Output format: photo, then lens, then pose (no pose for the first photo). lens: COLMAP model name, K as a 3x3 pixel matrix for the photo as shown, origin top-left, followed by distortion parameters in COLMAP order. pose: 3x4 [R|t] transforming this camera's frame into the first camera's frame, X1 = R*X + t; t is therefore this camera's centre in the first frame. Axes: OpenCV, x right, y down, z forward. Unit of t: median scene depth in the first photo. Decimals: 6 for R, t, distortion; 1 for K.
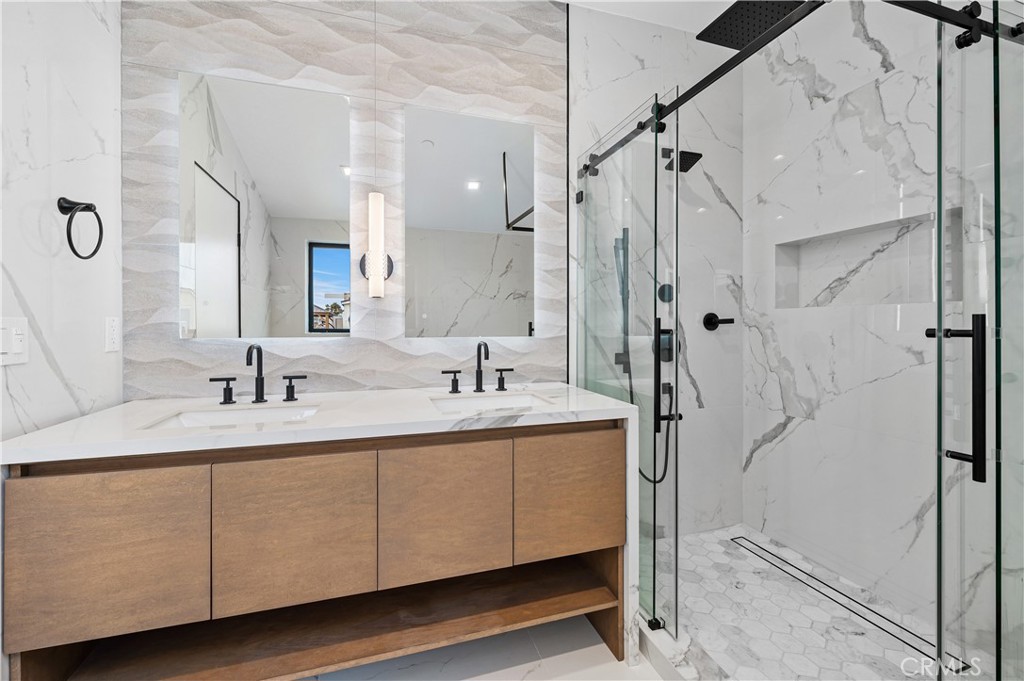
lens RADIAL K [[419.0, 0, 508.6], [0, 419.0, 327.1], [0, 0, 1]] dist [-0.000812, -0.000077]
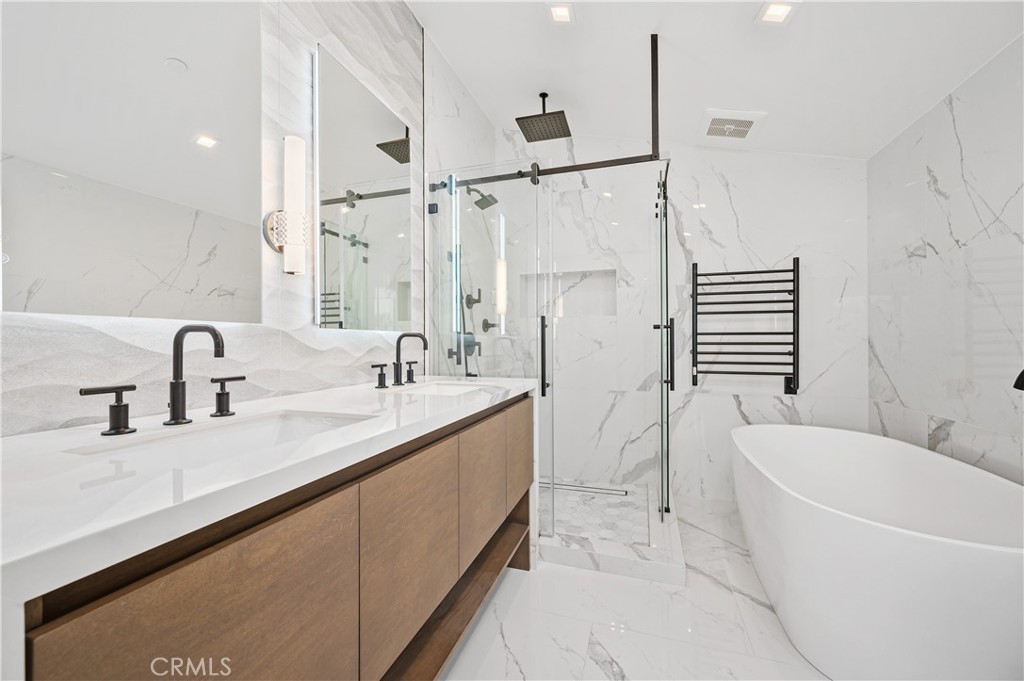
lens RADIAL K [[403.3, 0, 509.3], [0, 403.3, 343.2], [0, 0, 1]] dist [0.000178, -0.000193]
pose [[0.581854, -0.002122, 0.813290, -0.691731], [0.004587, 0.999989, -0.000672, 0.059383], [-0.813280, 0.004122, 0.581857, 0.250148]]
